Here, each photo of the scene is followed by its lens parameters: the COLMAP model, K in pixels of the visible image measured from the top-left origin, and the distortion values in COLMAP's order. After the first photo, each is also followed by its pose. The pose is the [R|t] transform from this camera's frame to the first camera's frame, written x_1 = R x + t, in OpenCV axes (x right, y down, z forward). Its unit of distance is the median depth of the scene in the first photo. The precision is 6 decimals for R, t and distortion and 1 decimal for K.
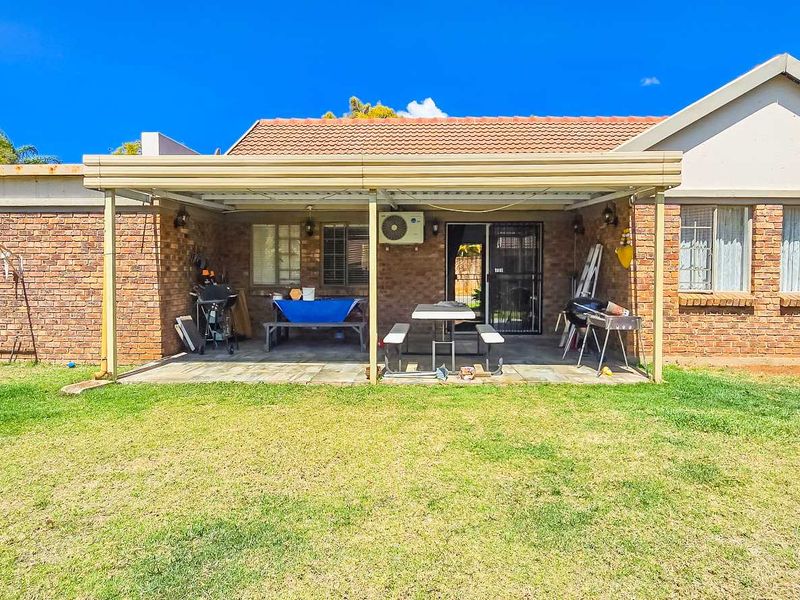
lens RADIAL K [[541.4, 0, 404.8], [0, 541.4, 294.8], [0, 0, 1]] dist [-0.009539, 0.008814]
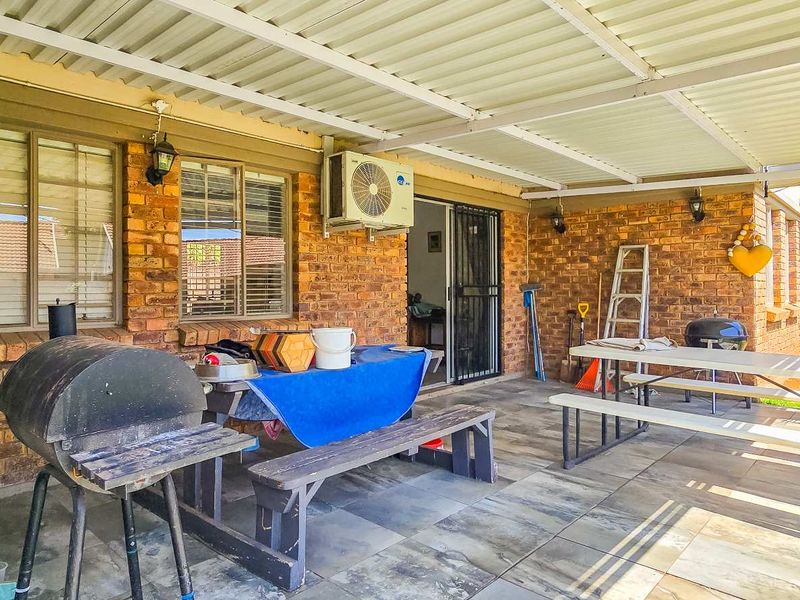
lens RADIAL K [[541.4, 0, 401.5], [0, 541.4, 292.7], [0, 0, 1]] dist [-0.009539, 0.008814]
pose [[0.663824, -0.011341, 0.747803, -0.344584], [0.033320, 0.999341, -0.014423, -0.025381], [-0.747146, 0.034491, 0.663764, 0.645712]]
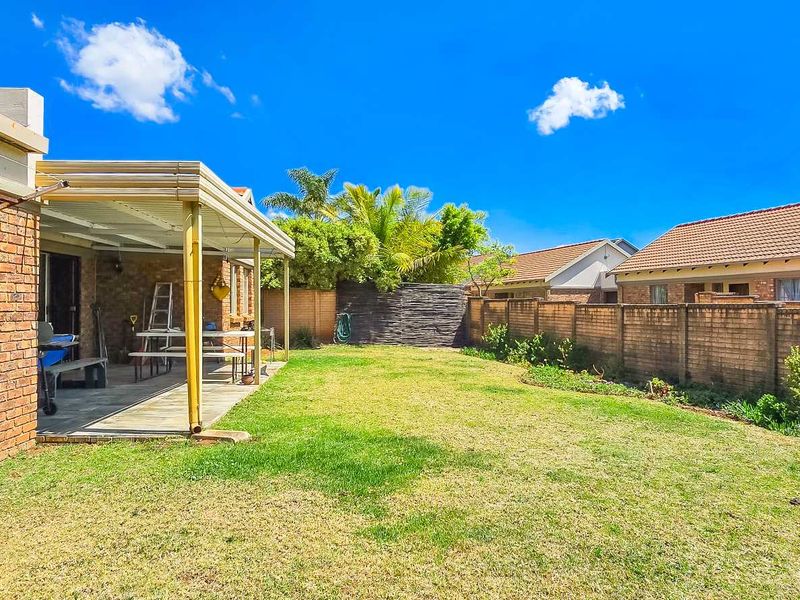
lens RADIAL K [[541.4, 0, 398.5], [0, 541.4, 295.1], [0, 0, 1]] dist [-0.009539, 0.008814]
pose [[-0.095495, 0.016475, 0.995294, -0.877510], [0.041480, 0.999060, -0.012558, -0.019646], [-0.994565, 0.040086, -0.096089, 0.477849]]
